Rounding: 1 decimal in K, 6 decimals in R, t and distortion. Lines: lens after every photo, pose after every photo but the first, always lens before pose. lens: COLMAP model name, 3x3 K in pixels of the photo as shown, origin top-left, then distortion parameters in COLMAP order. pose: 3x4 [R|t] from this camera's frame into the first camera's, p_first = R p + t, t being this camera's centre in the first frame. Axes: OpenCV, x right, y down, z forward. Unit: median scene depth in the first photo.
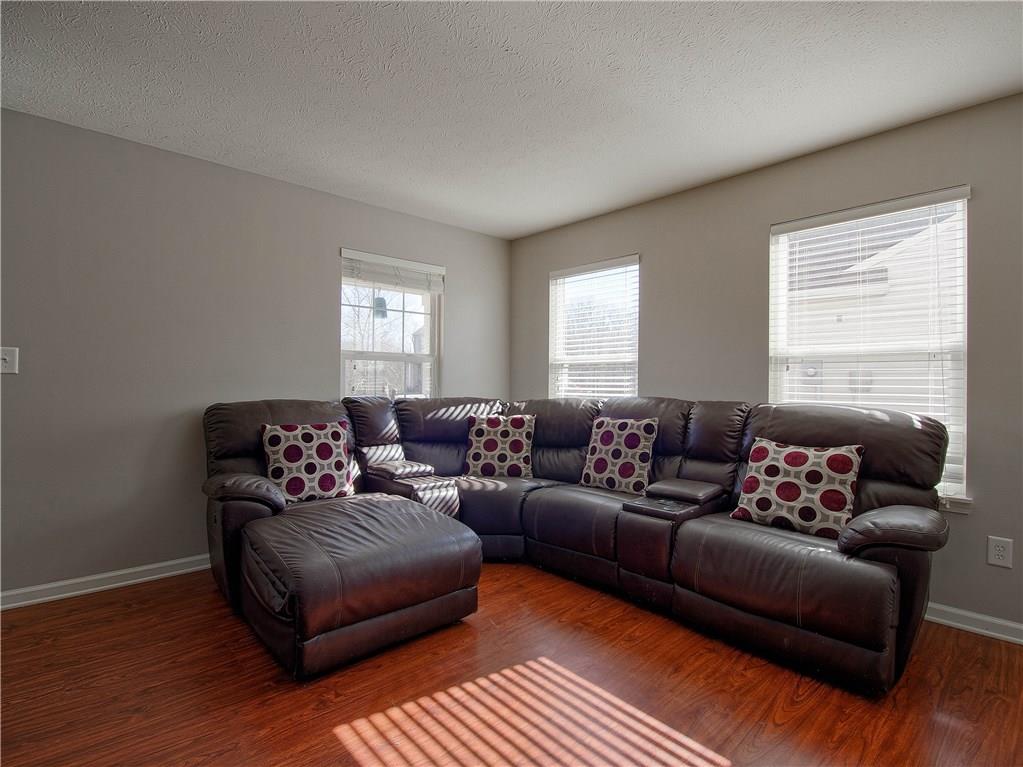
lens RADIAL K [[511.1, 0, 514.1], [0, 511.1, 378.6], [0, 0, 1]] dist [0.005605, -0.008358]
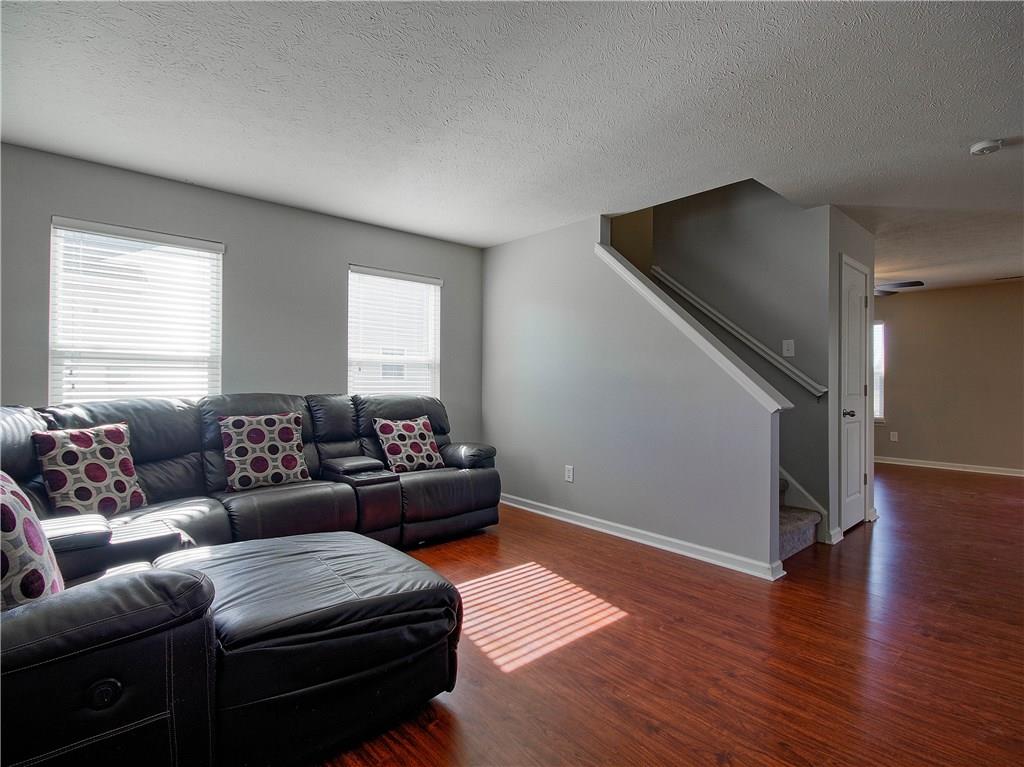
lens RADIAL K [[511.6, 0, 505.5], [0, 511.6, 383.2], [0, 0, 1]] dist [0.005605, -0.008358]
pose [[0.034189, -0.012501, 0.999337, -1.115414], [-0.017079, 0.999768, 0.013090, -0.008860], [-0.999269, -0.017515, 0.033968, 0.700266]]
